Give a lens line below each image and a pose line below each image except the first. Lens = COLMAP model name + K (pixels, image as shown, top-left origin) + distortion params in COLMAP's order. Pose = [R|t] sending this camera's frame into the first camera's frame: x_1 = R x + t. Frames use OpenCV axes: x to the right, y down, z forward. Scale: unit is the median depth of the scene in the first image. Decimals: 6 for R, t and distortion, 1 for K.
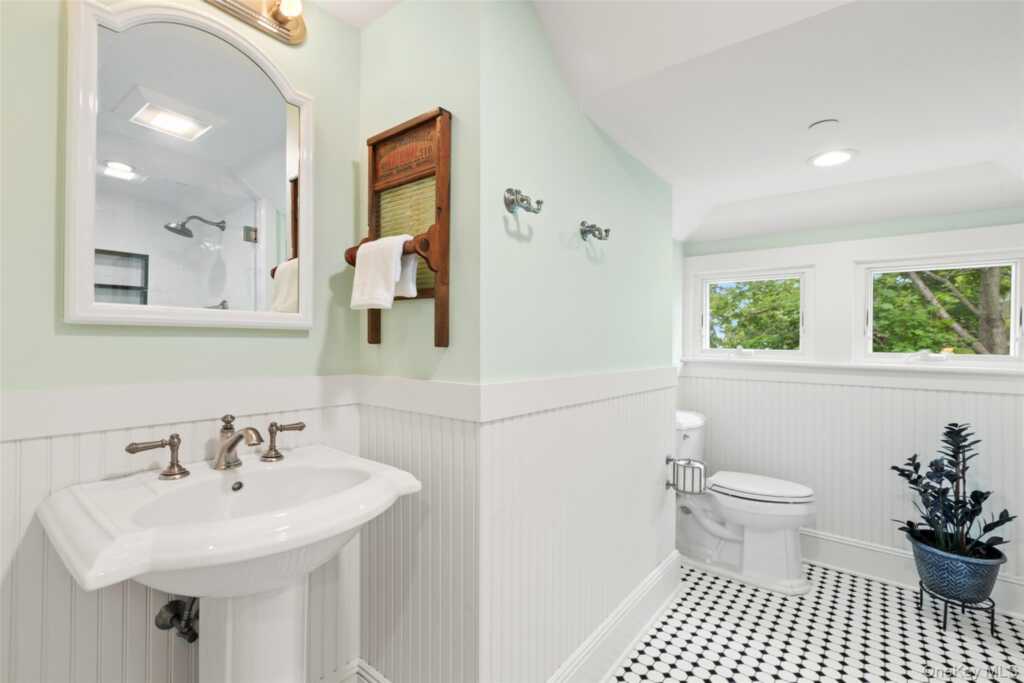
lens RADIAL K [[457.2, 0, 512.0], [0, 457.2, 341.5], [0, 0, 1]] dist [0.000951, 0.000187]
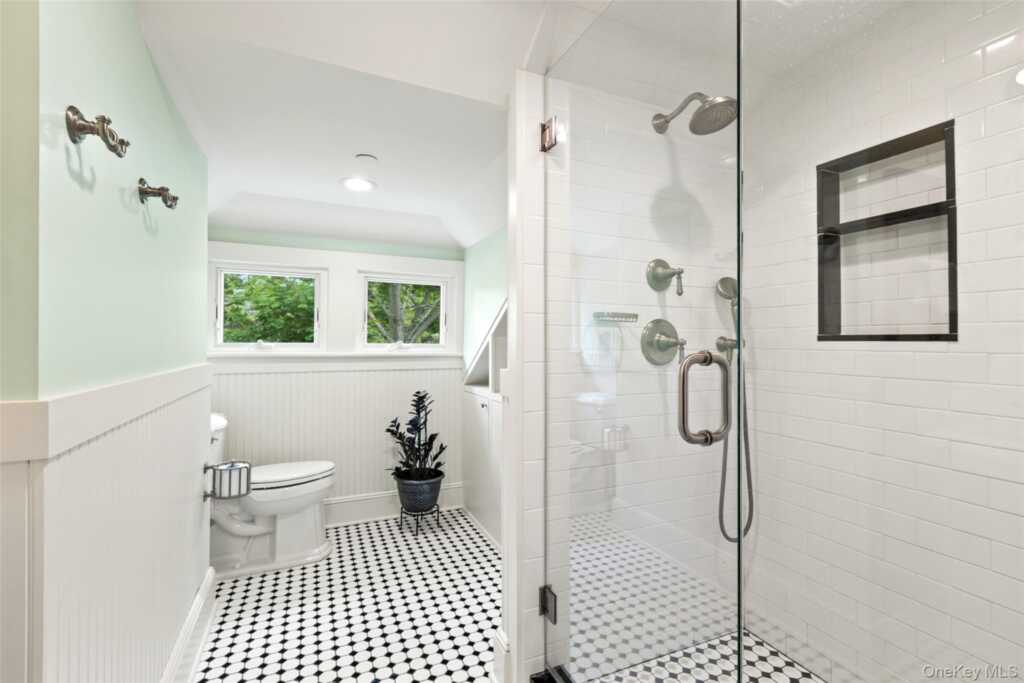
lens RADIAL K [[457.2, 0, 512.0], [0, 457.2, 341.5], [0, 0, 1]] dist [0.000951, 0.000187]
pose [[0.465465, -0.012199, 0.884982, -0.164617], [0.000571, 0.999909, 0.013483, 0.000943], [-0.885066, -0.005771, 0.465429, 0.063391]]
